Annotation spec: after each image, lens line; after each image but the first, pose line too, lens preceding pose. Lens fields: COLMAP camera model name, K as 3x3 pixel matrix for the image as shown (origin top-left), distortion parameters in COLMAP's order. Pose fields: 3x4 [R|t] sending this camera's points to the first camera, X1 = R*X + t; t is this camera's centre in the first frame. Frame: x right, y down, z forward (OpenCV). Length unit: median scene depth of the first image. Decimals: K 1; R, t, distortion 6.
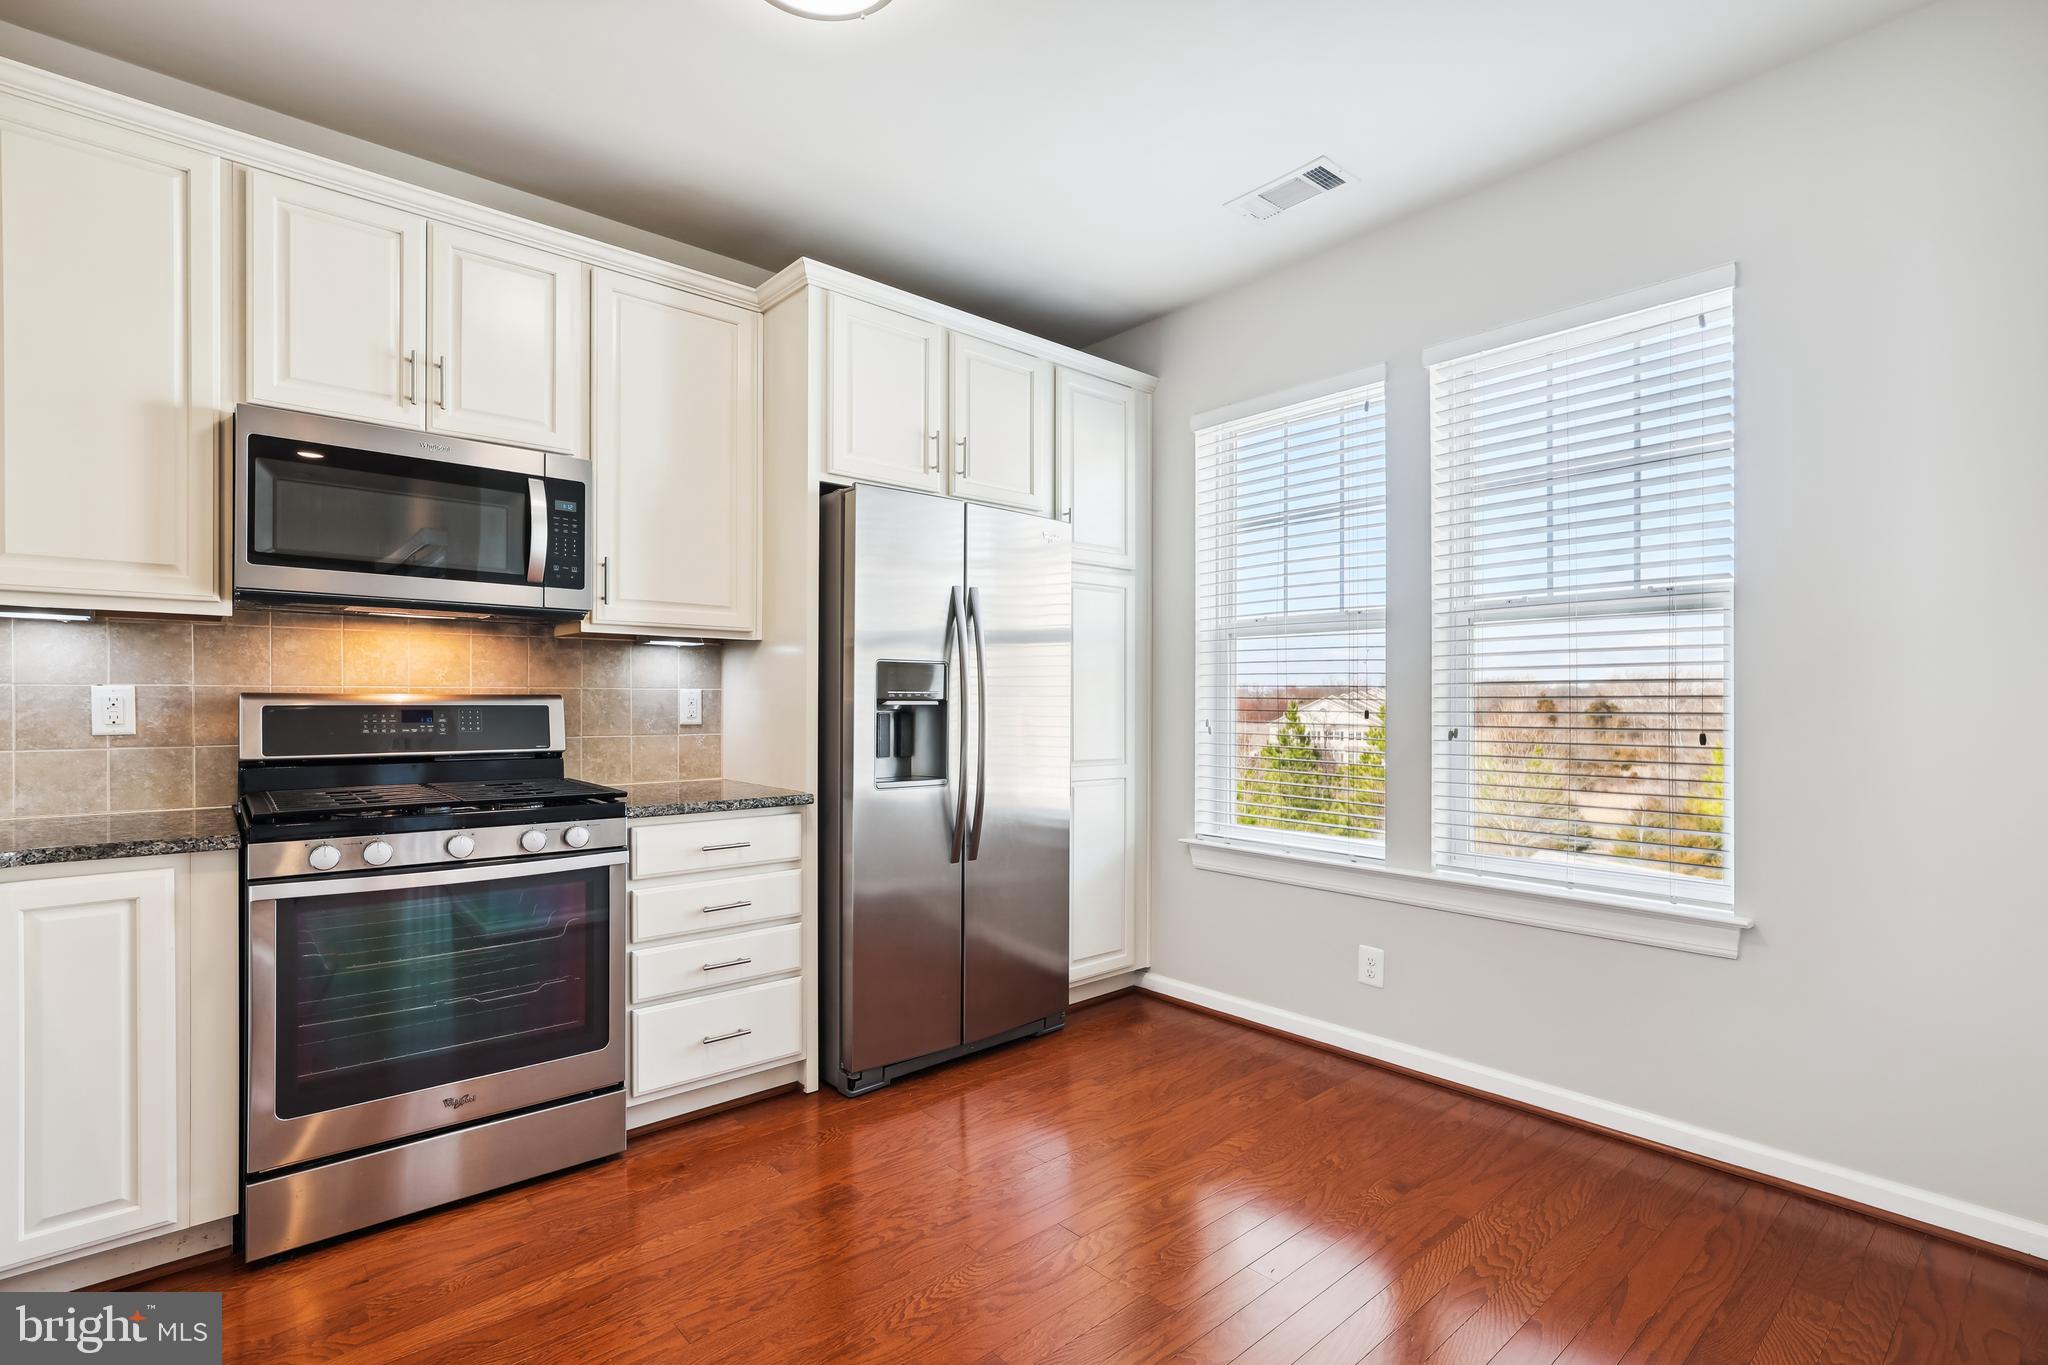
lens RADIAL K [[962.9, 0, 1024.9], [0, 962.9, 699.0], [0, 0, 1]] dist [-0.000391, 0.000452]
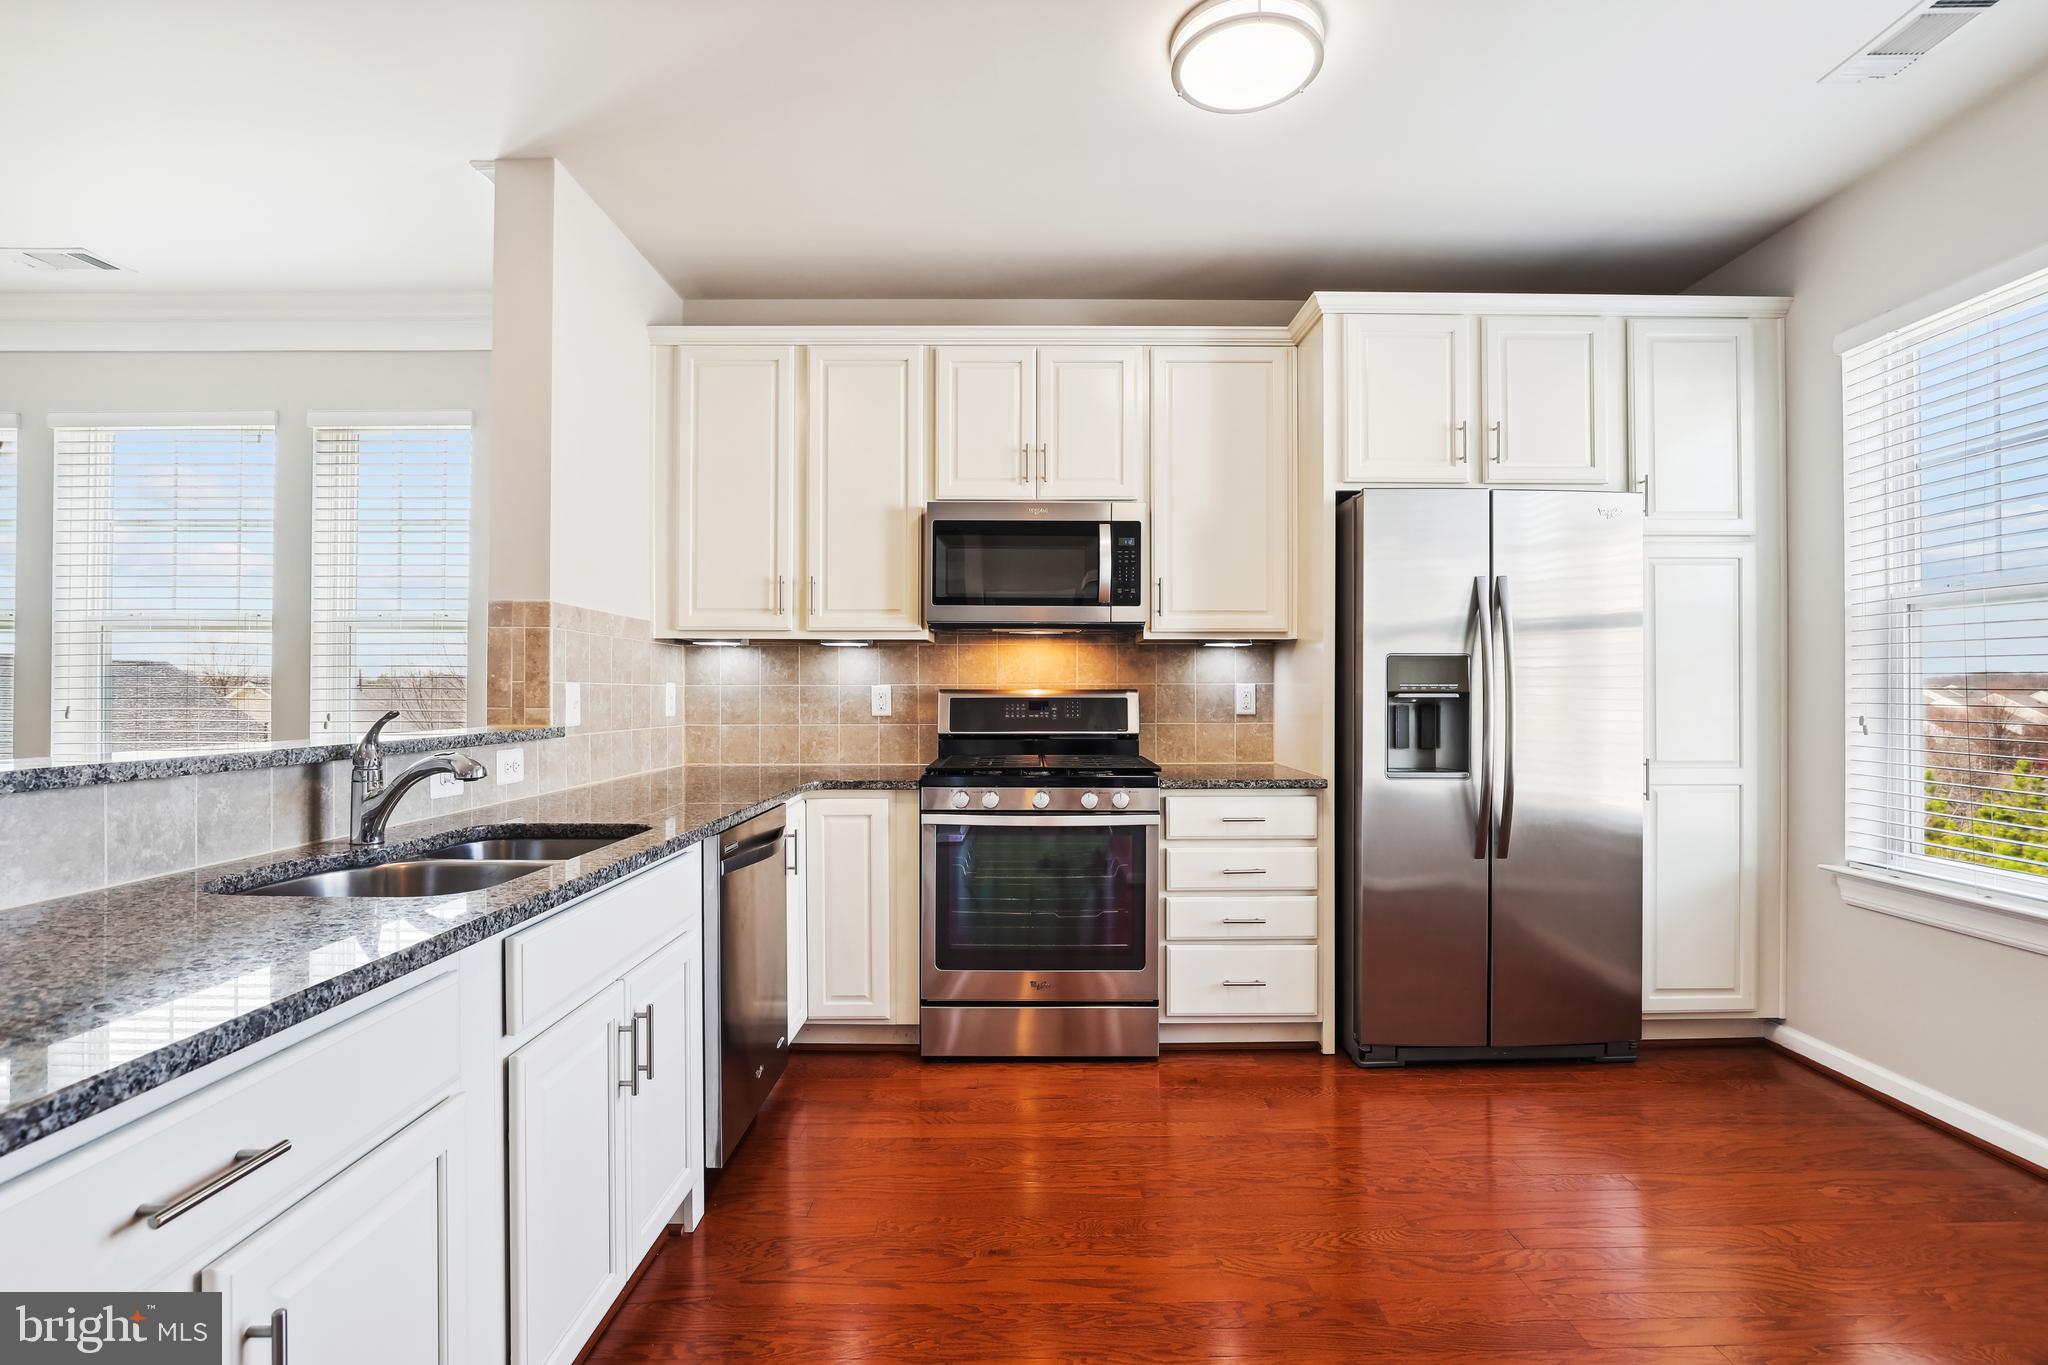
lens RADIAL K [[947.0, 0, 1024.0], [0, 947.0, 682.5], [0, 0, 1]] dist [-0.011247, 0.000261]
pose [[0.756515, -0.009397, -0.653909, 0.217455], [0.003767, 0.999943, -0.010012, -0.001497], [0.653965, 0.005111, 0.756507, -0.033353]]
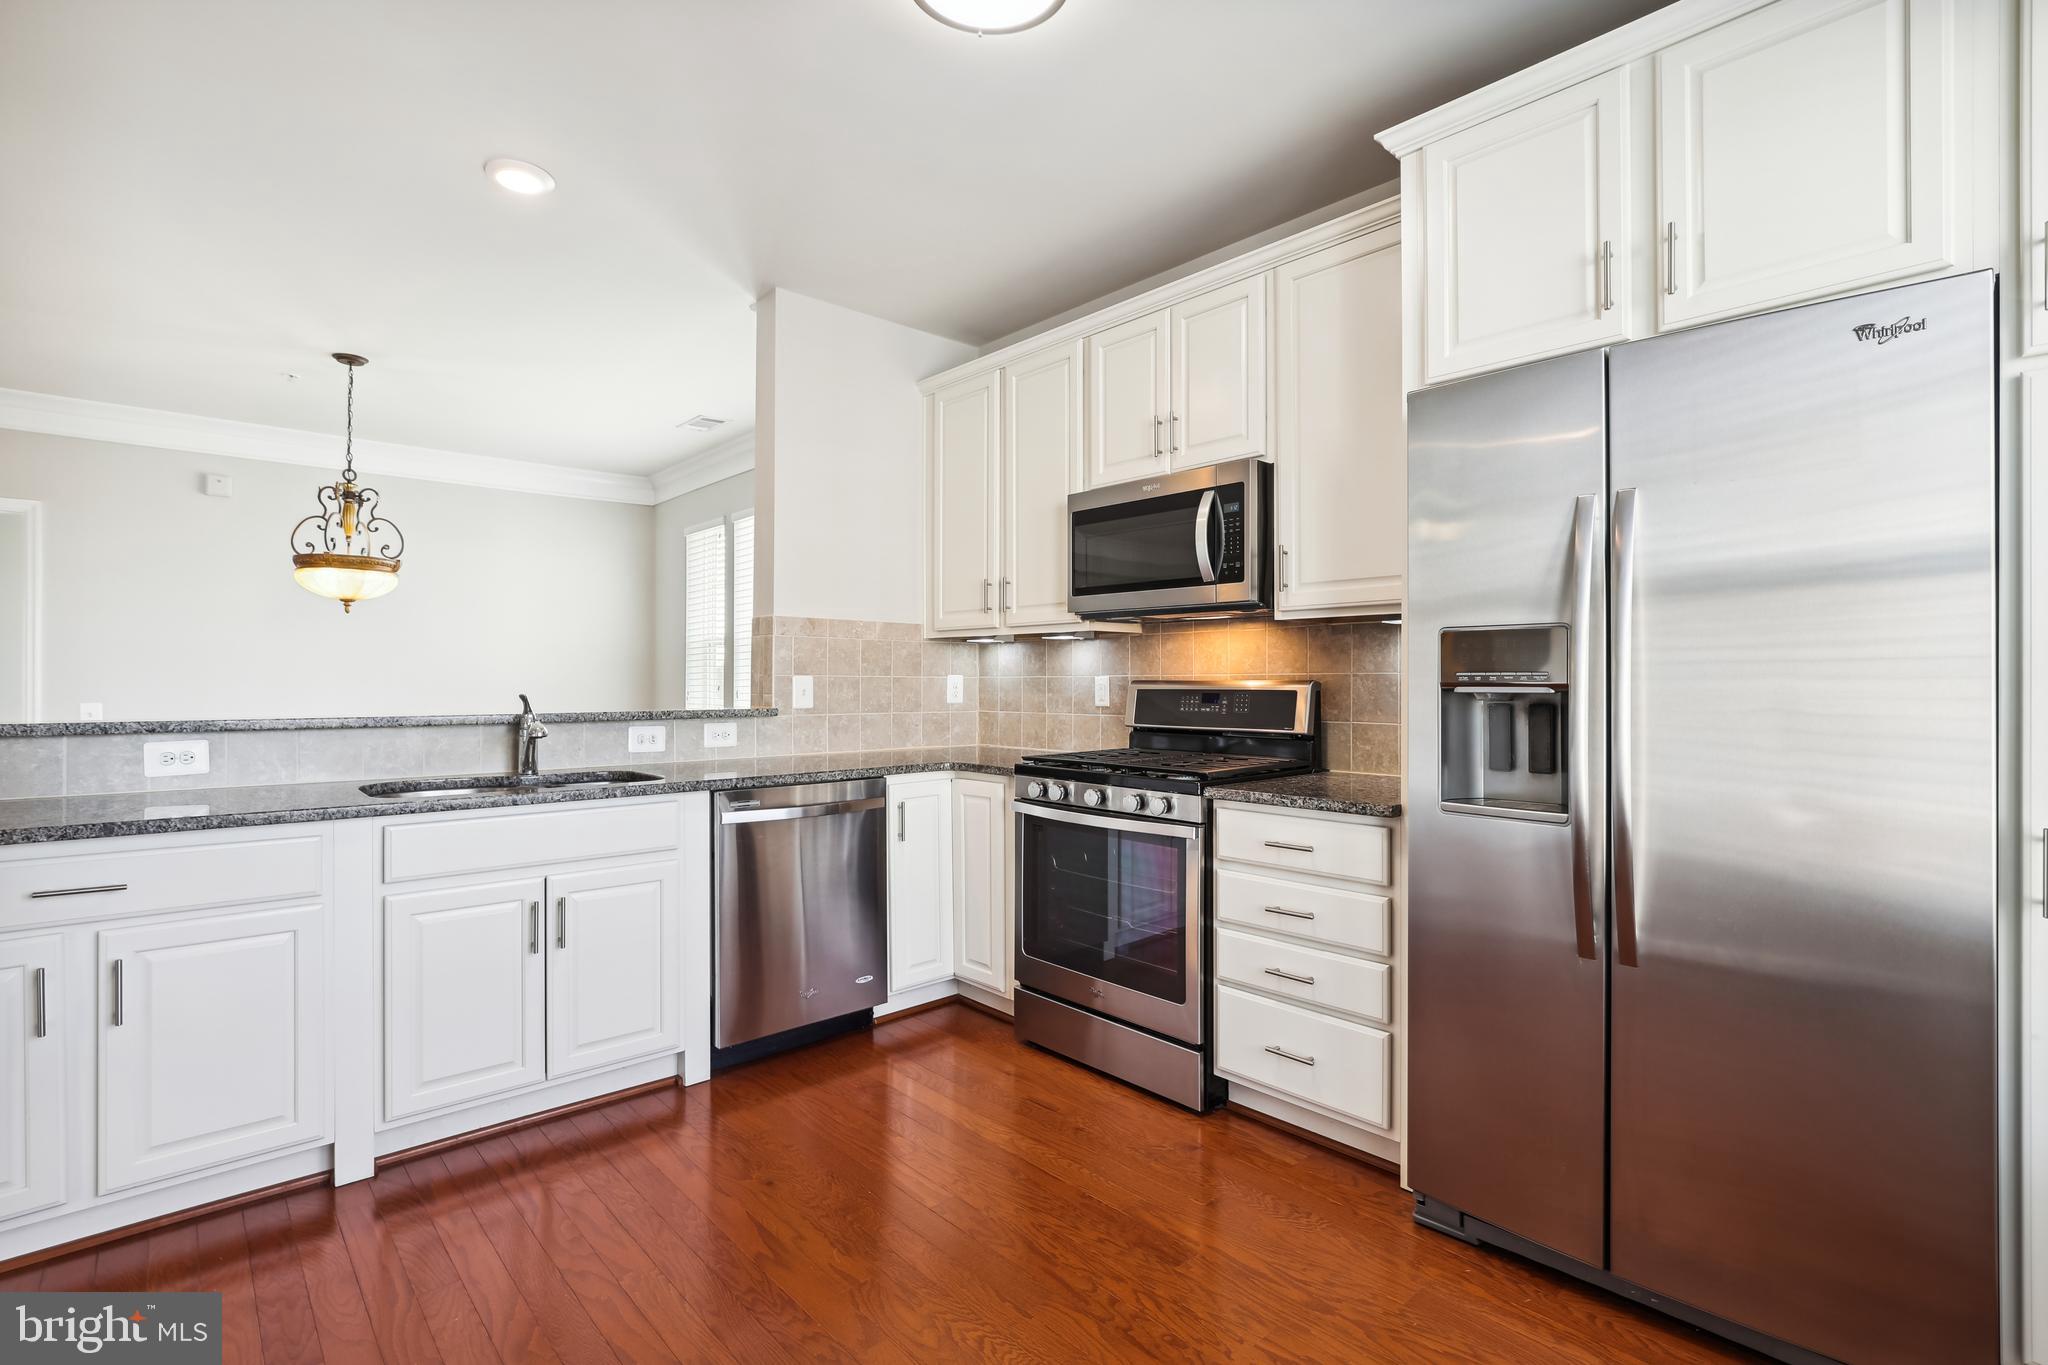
lens RADIAL K [[948.0, 0, 1028.5], [0, 948.0, 675.8], [0, 0, 1]] dist [-0.001788, -0.000374]
pose [[0.028076, -0.009426, -0.999561, 0.536053], [0.001075, 0.999955, -0.009400, 0.000065], [0.999605, -0.000810, 0.028085, 0.672964]]
